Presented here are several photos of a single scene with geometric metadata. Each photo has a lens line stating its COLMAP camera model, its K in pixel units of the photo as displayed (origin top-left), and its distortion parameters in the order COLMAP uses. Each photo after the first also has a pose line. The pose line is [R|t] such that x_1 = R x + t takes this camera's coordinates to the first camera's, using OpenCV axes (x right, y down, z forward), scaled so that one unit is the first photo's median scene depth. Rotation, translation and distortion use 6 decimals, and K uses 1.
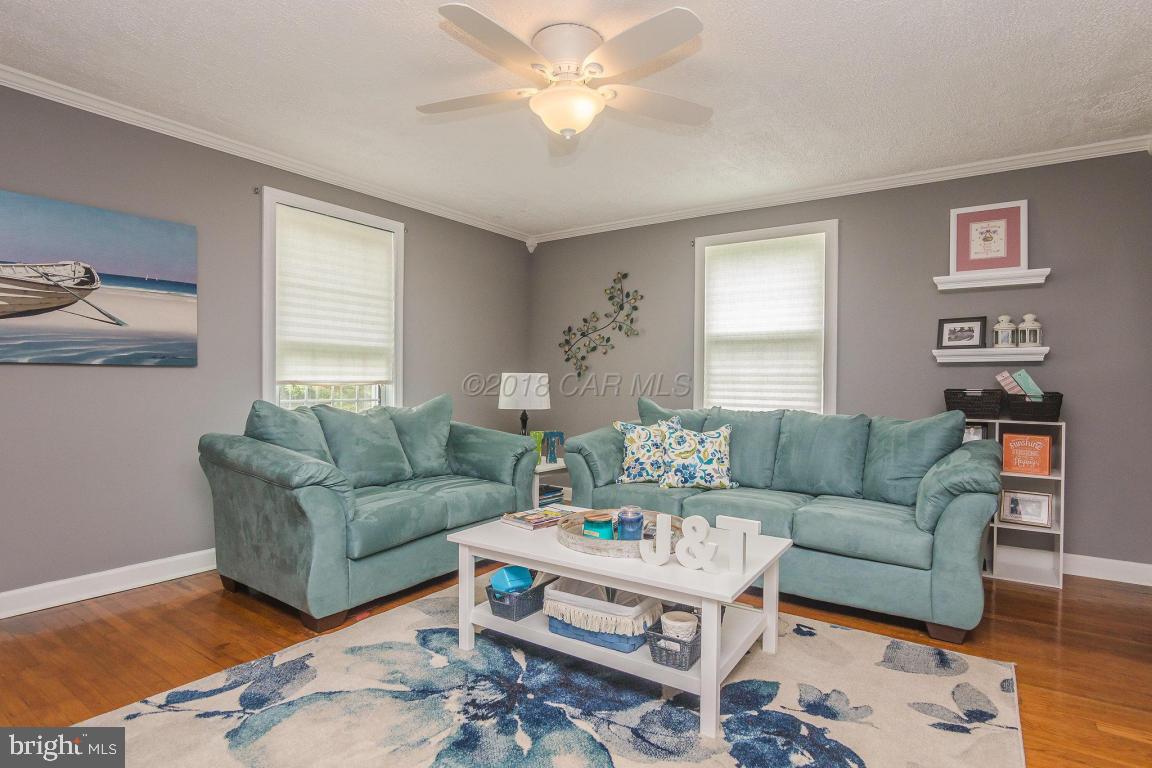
lens RADIAL K [[592.0, 0, 576.0], [0, 592.0, 384.0], [0, 0, 1]] dist [-0.017545, 0.001185]
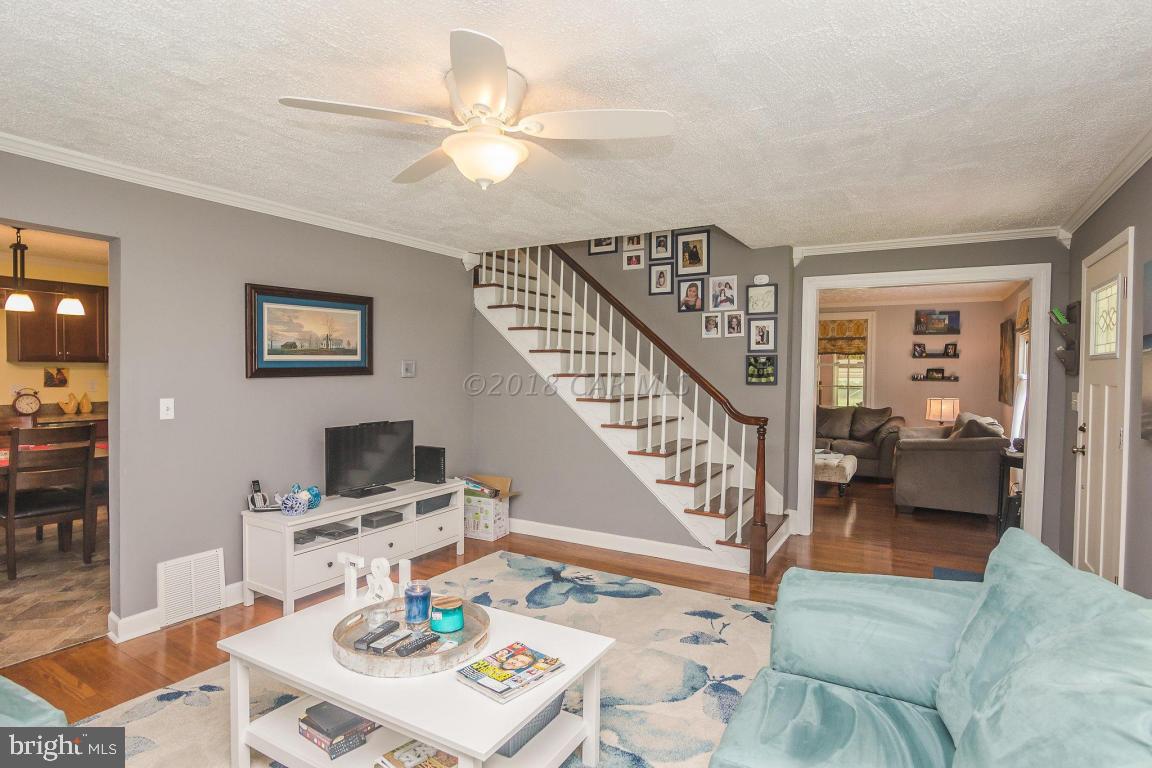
lens RADIAL K [[592.0, 0, 576.0], [0, 592.0, 384.0], [0, 0, 1]] dist [-0.017545, 0.001185]
pose [[-0.997989, -0.017937, -0.060805, -0.125189], [-0.019619, 0.999438, 0.027183, -0.184809], [0.060283, 0.028322, -0.997779, 2.337336]]
